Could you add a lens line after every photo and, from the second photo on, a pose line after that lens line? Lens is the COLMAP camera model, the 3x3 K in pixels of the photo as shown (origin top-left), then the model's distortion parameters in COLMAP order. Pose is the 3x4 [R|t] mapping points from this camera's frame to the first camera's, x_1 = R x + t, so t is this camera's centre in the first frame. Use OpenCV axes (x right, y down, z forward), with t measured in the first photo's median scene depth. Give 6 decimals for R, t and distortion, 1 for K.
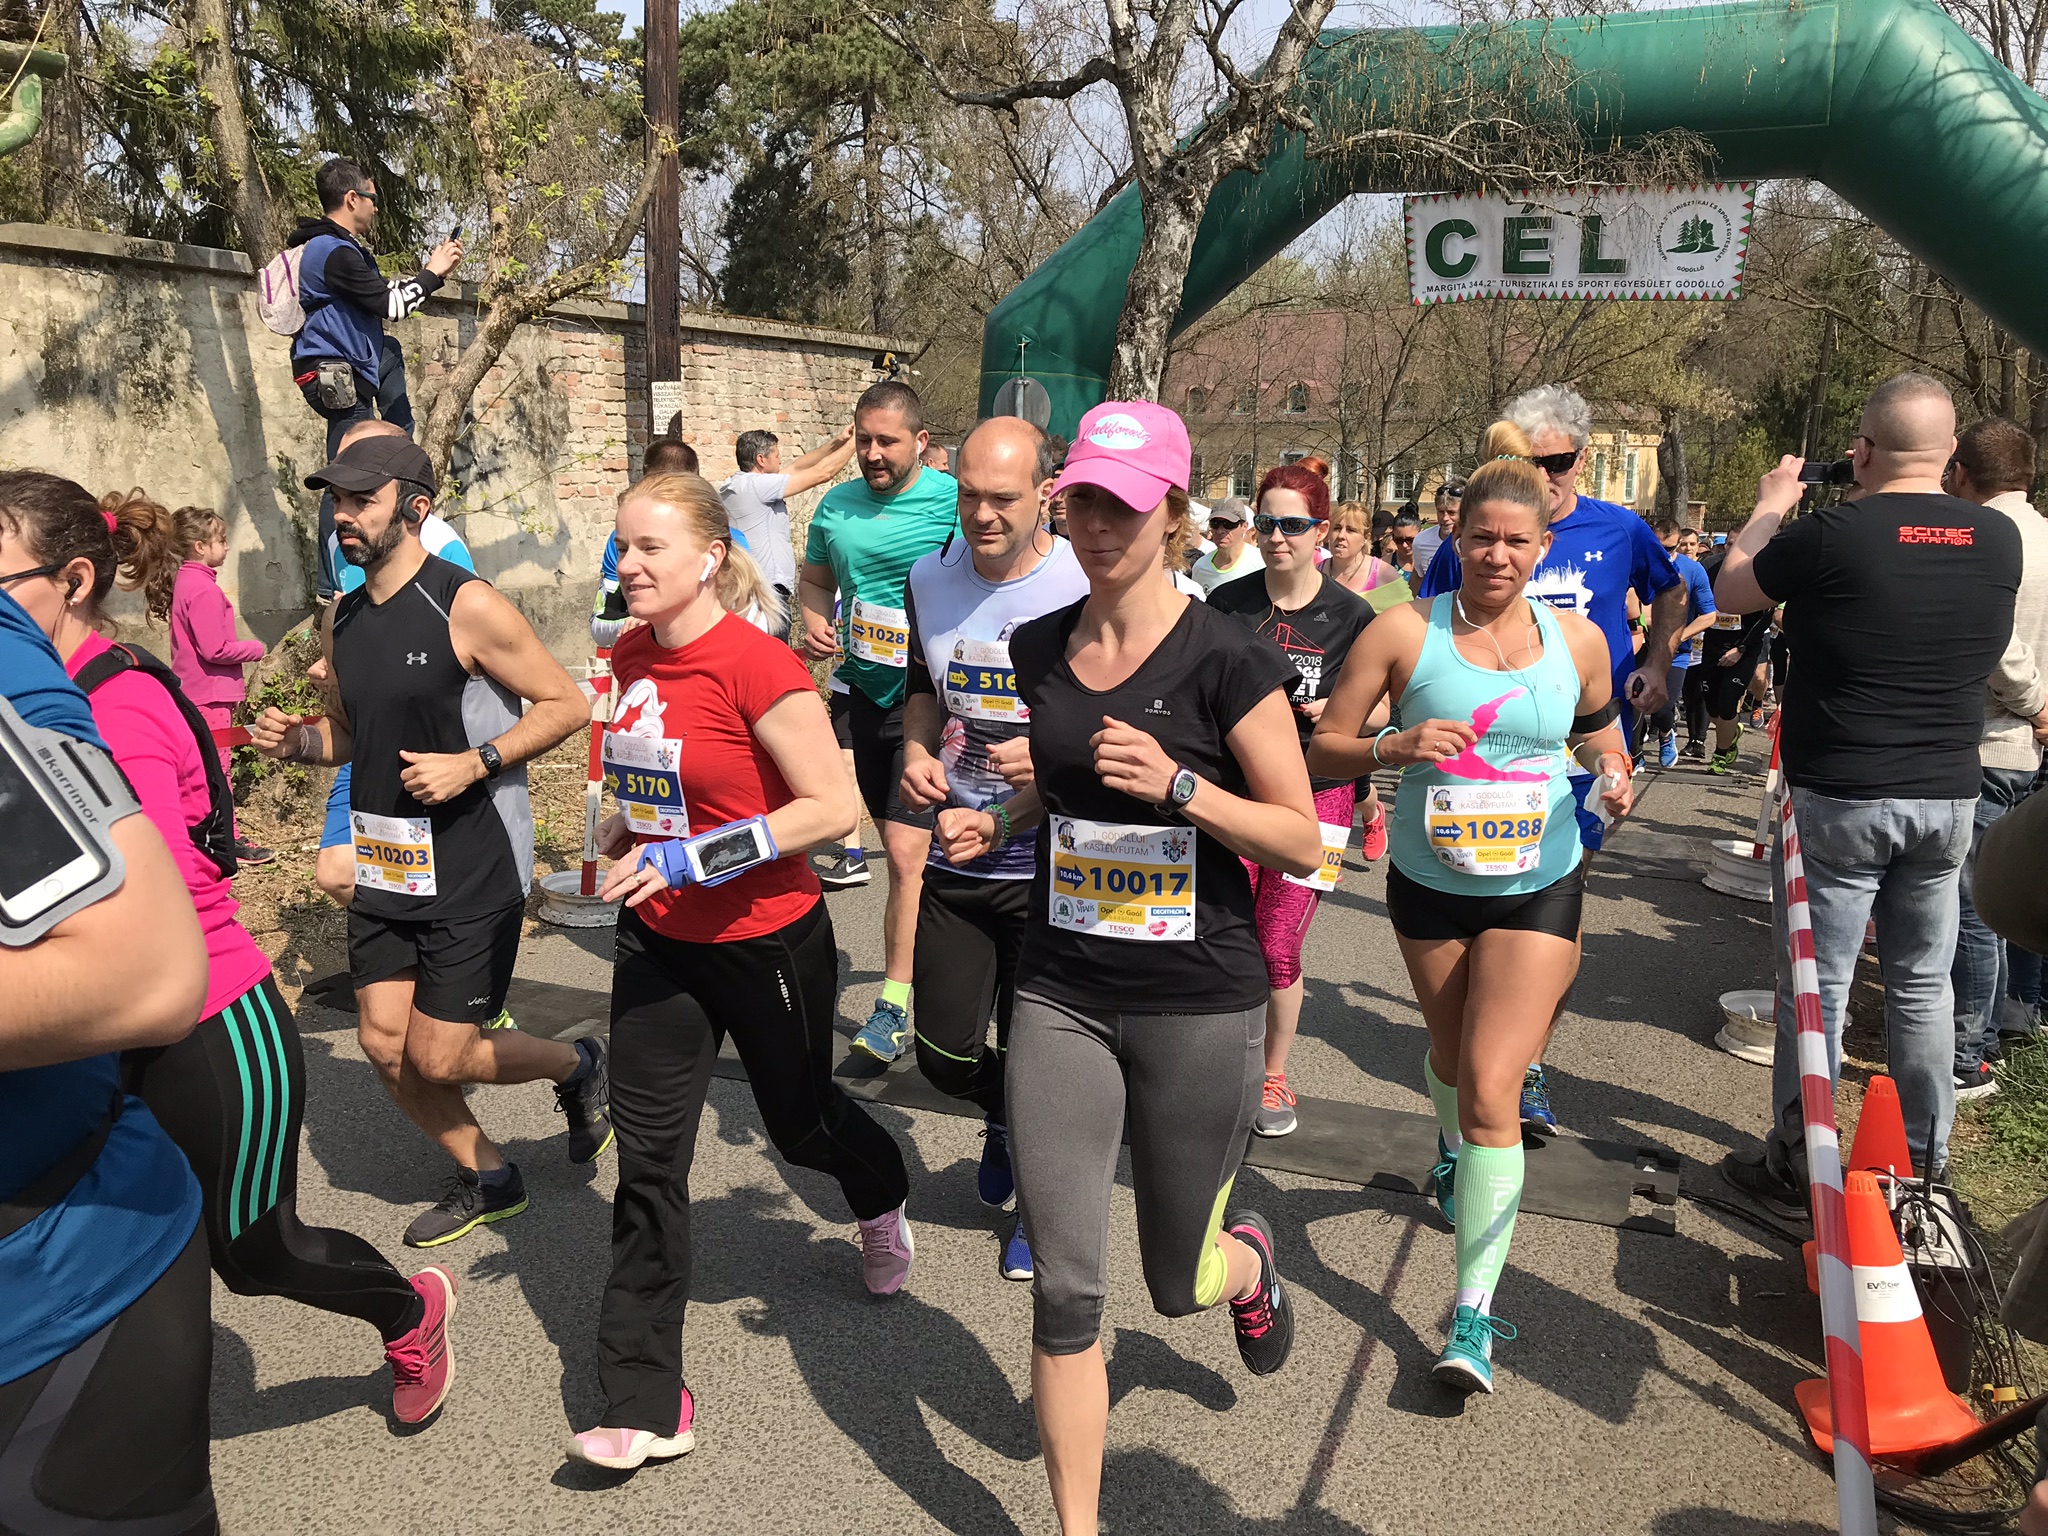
lens RADIAL K [[1697.3, 0, 1012.9], [0, 1697.3, 765.9], [0, 0, 1]] dist [0.007867, 0.008728]
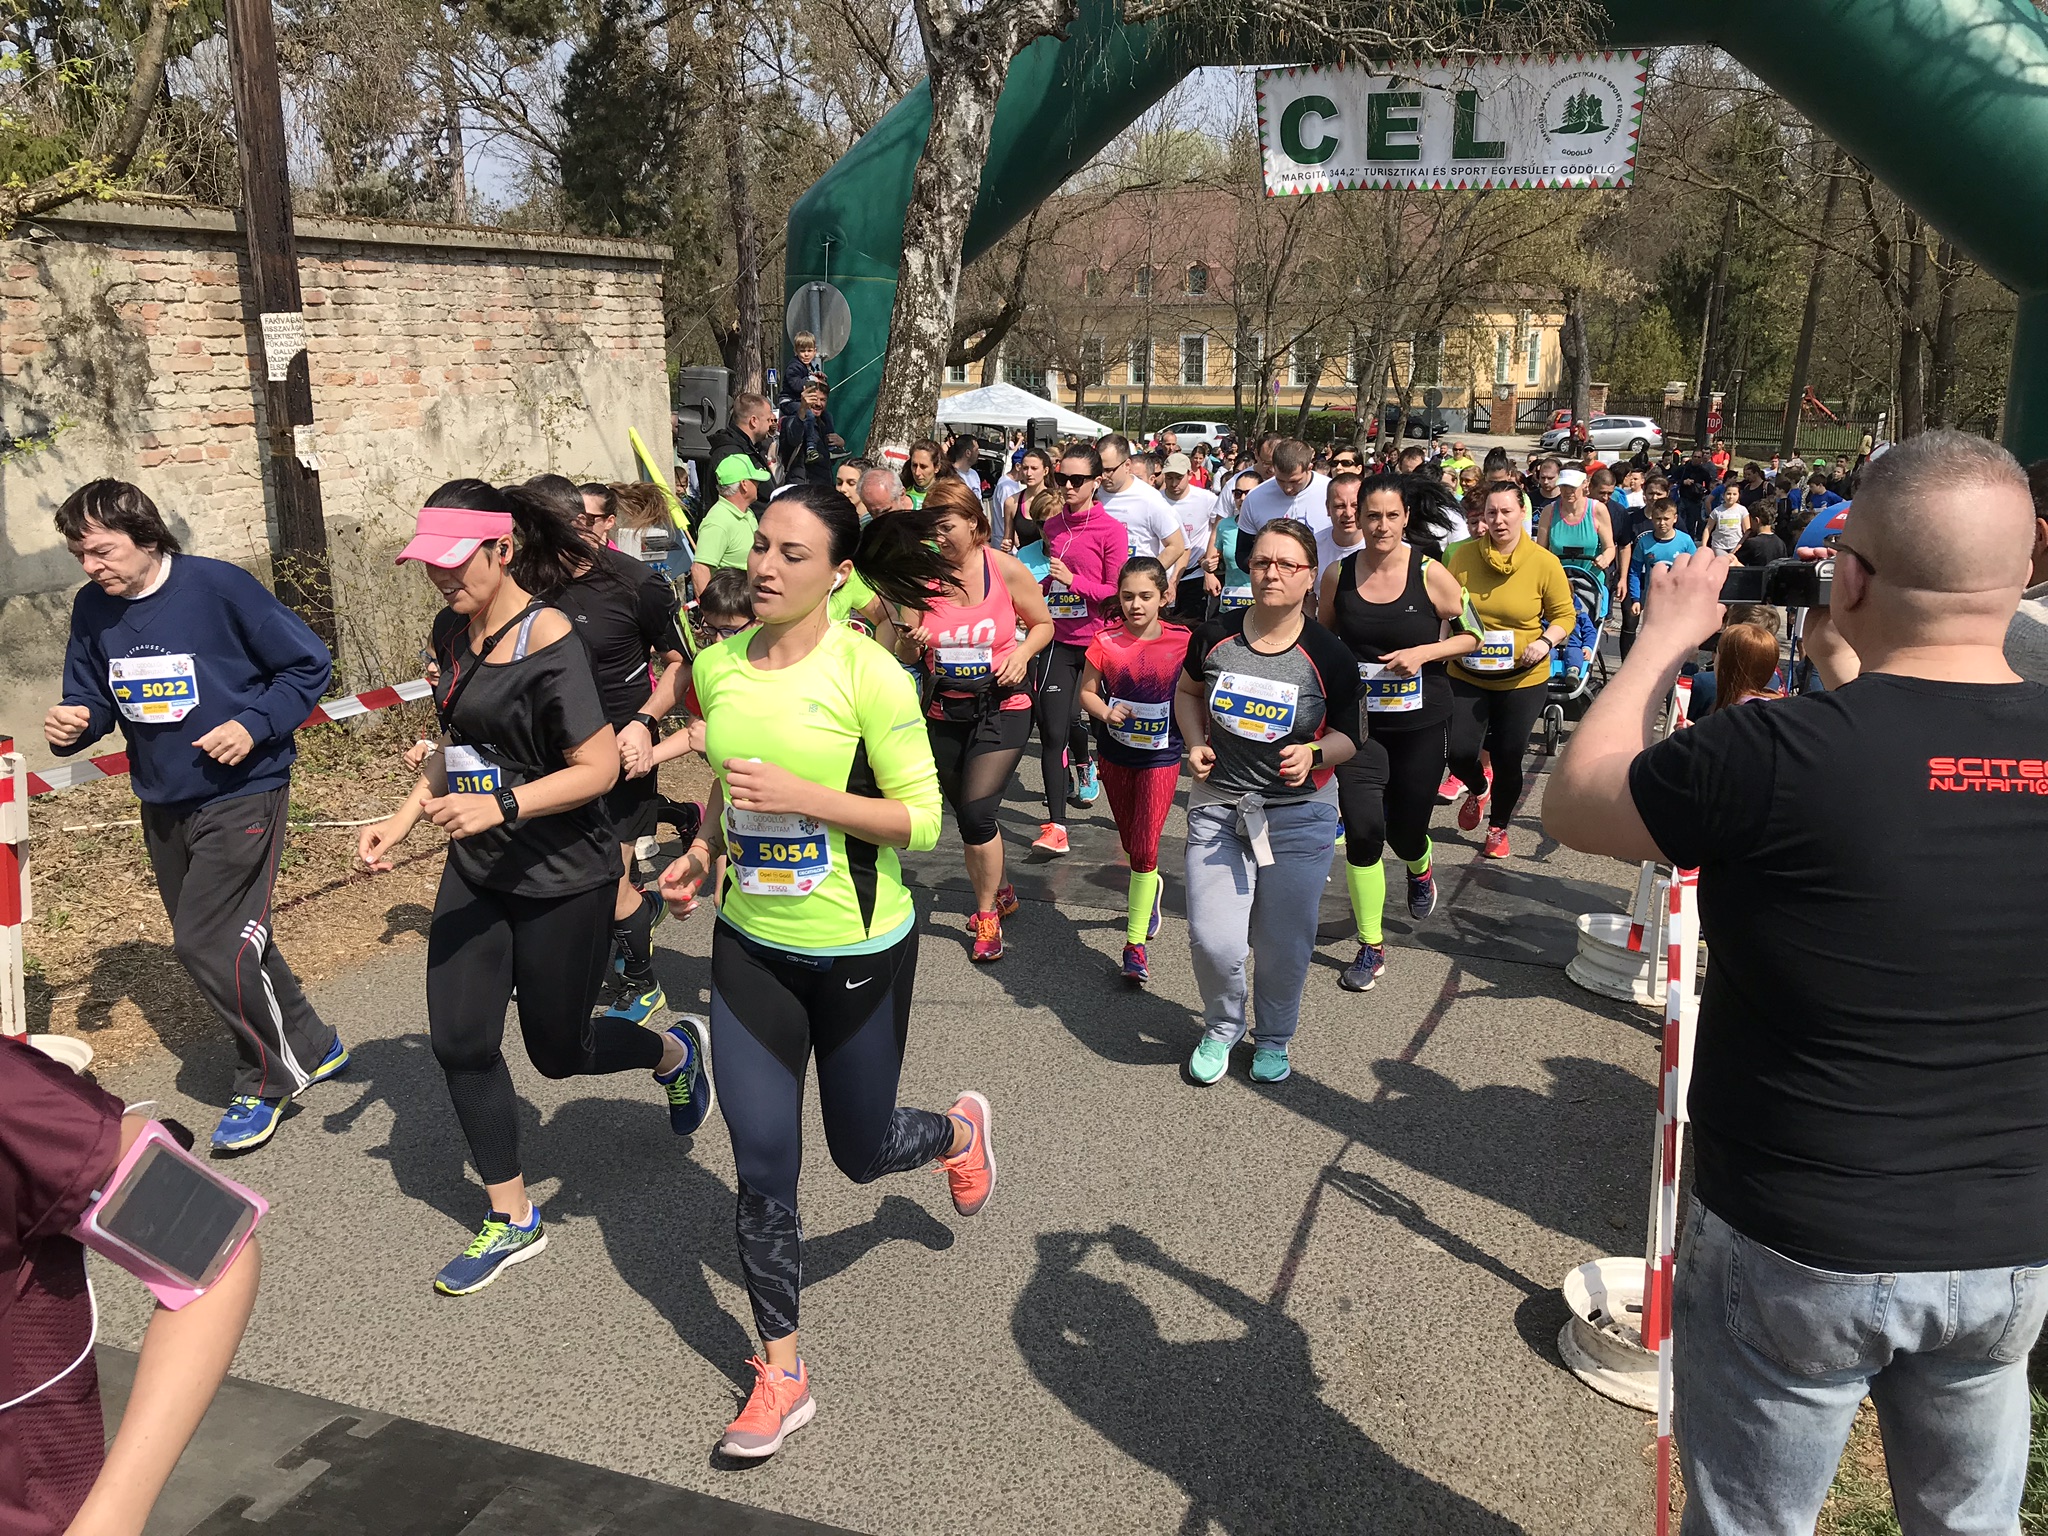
lens RADIAL K [[1693.3, 0, 1024.0], [0, 1693.3, 768.0], [0, 0, 1]] dist [-0.004206, 0.034653]
pose [[0.998305, -0.024525, 0.052779, 0.070572], [0.020807, 0.997339, 0.069873, -0.050017], [-0.054352, -0.068657, 0.996159, 0.146958]]
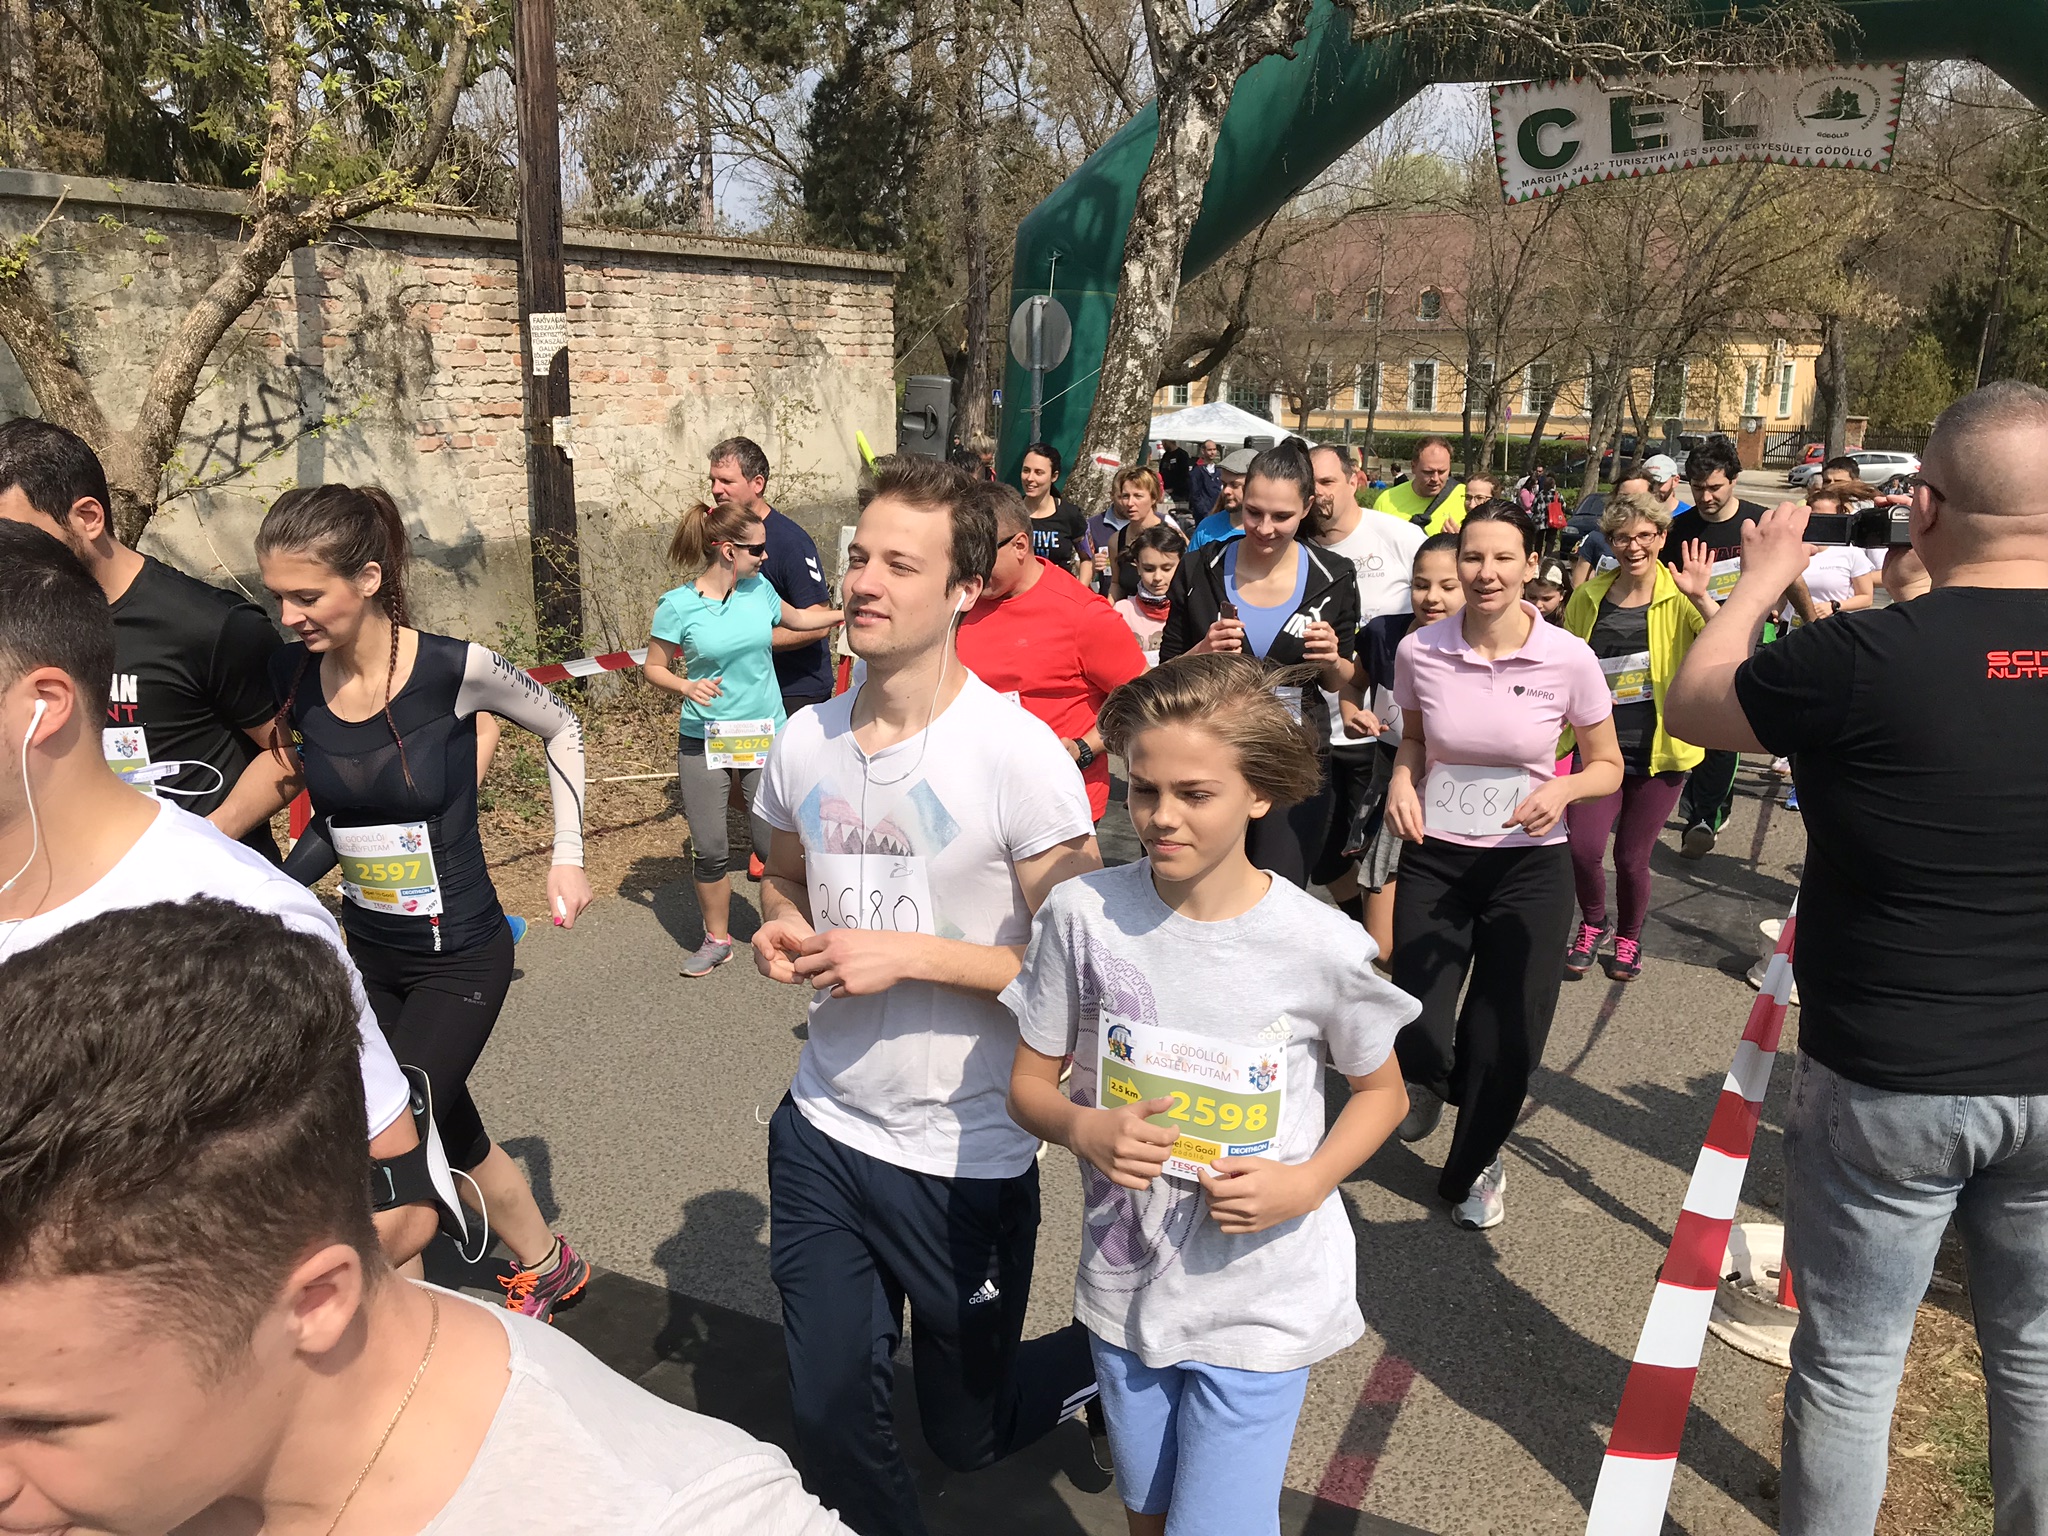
lens RADIAL K [[1697.3, 0, 1012.9], [0, 1697.3, 765.9], [0, 0, 1]] dist [0.007867, 0.008728]
pose [[0.996925, 0.019958, -0.075772, 0.075785], [-0.015870, 0.998405, 0.054174, -0.038229], [0.076733, -0.052805, 0.995652, 0.121801]]
